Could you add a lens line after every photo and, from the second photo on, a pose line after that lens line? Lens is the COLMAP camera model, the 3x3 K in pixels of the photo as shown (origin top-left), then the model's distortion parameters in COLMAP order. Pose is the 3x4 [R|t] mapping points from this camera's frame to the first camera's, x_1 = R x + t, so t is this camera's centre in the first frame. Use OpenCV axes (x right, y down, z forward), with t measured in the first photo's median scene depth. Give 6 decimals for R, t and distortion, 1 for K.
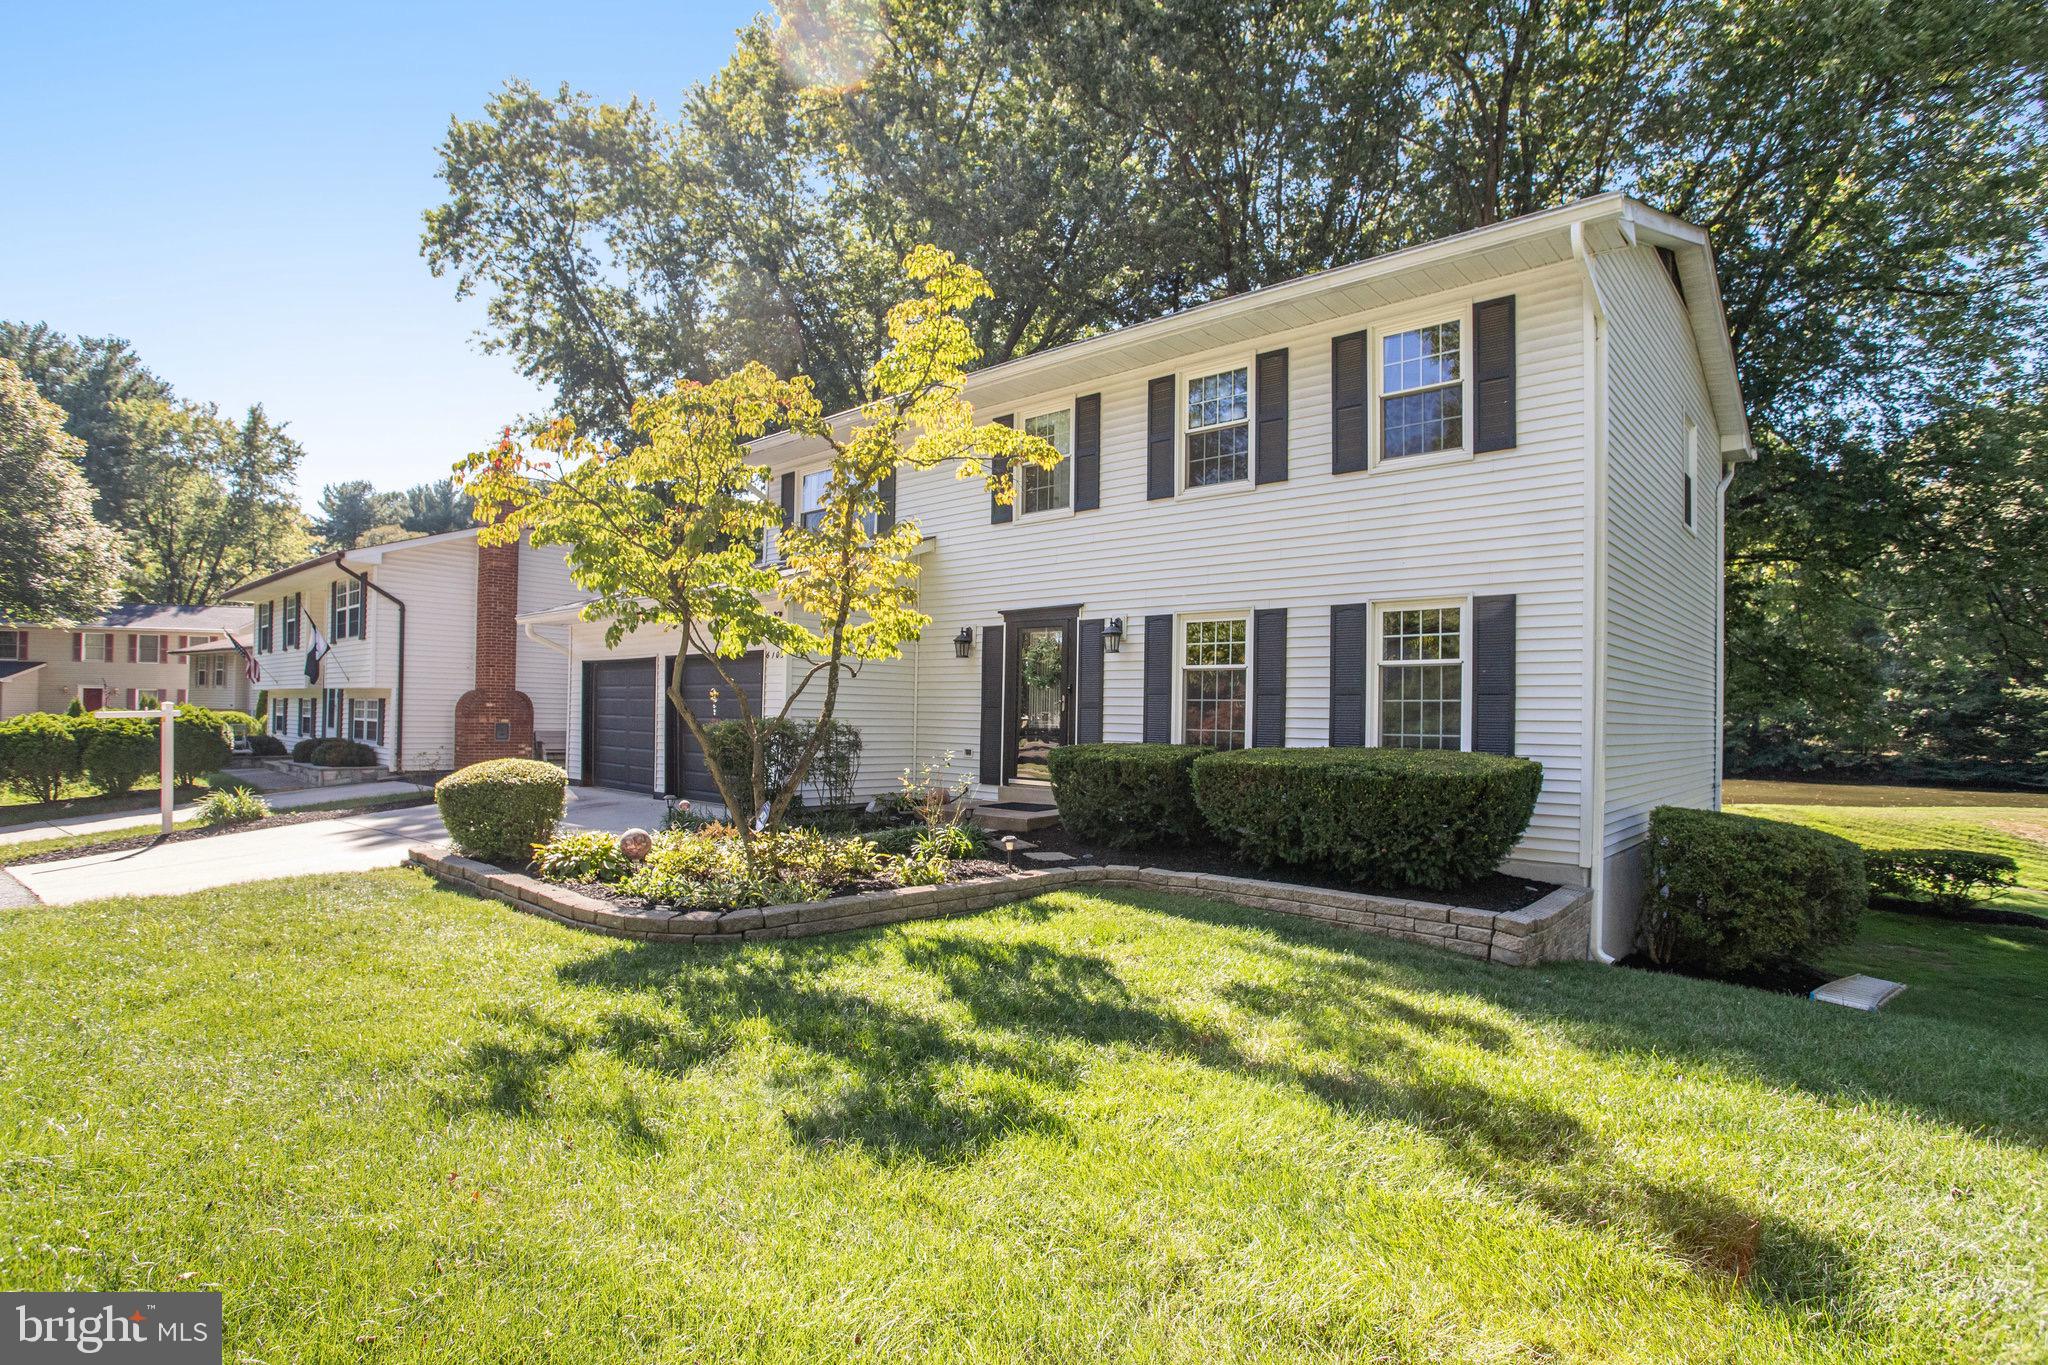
lens RADIAL K [[1043.1, 0, 975.4], [0, 1043.1, 679.1], [0, 0, 1]] dist [-0.086595, 0.031126]
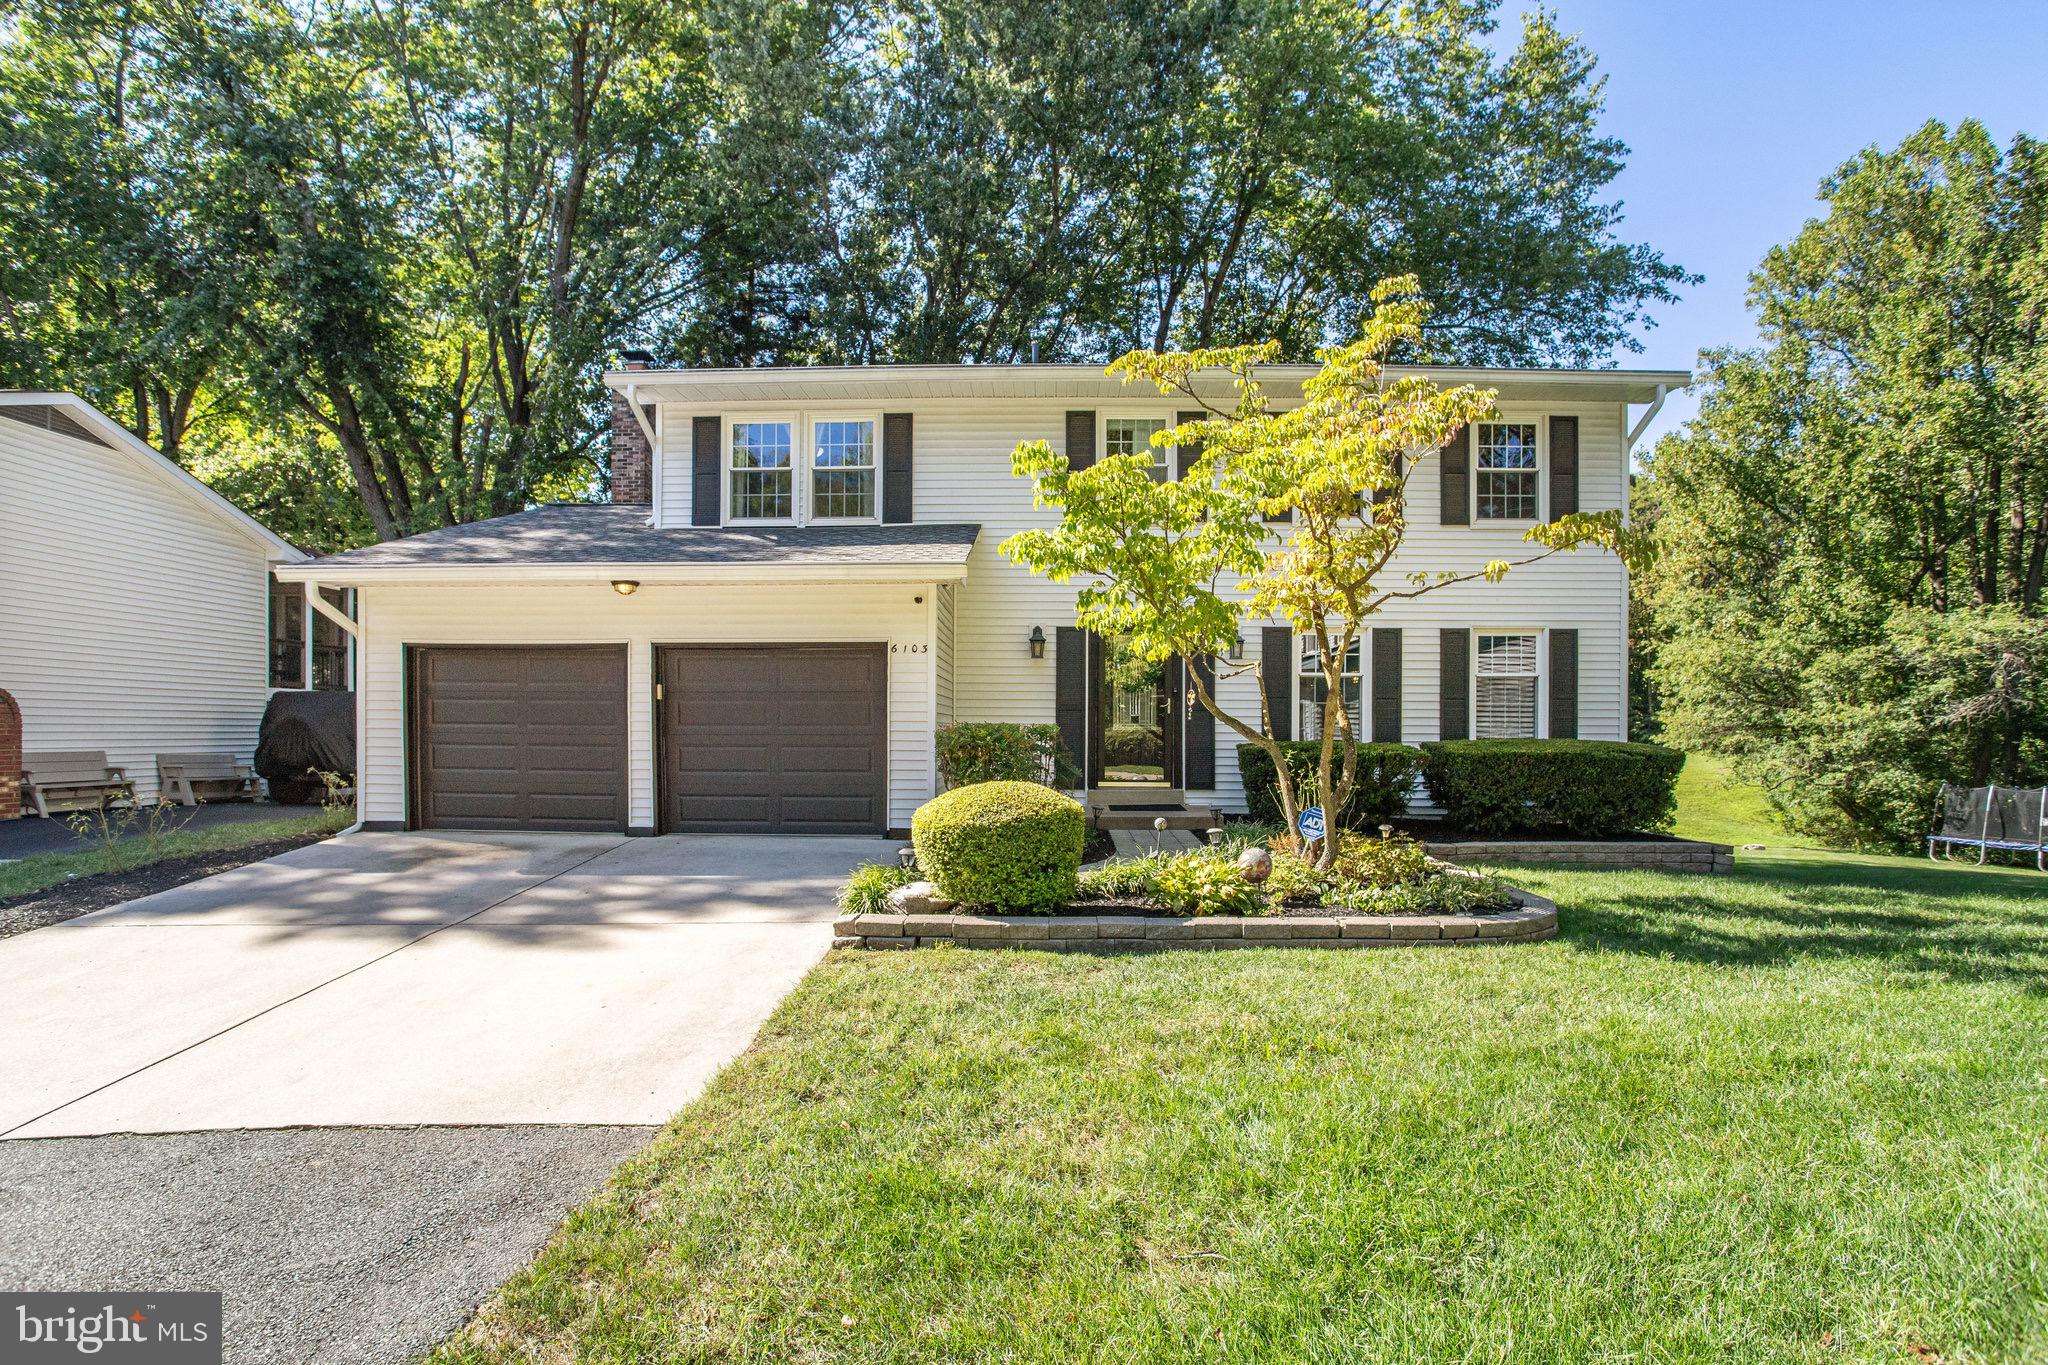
lens RADIAL K [[797.8, 0, 1024.2], [0, 797.8, 723.8], [0, 0, 1]] dist [-0.049518, -0.000019]
pose [[0.749633, -0.018482, 0.661596, -0.511180], [-0.012031, 0.999064, 0.041542, 0.009248], [-0.661745, -0.039100, 0.748709, 0.458435]]
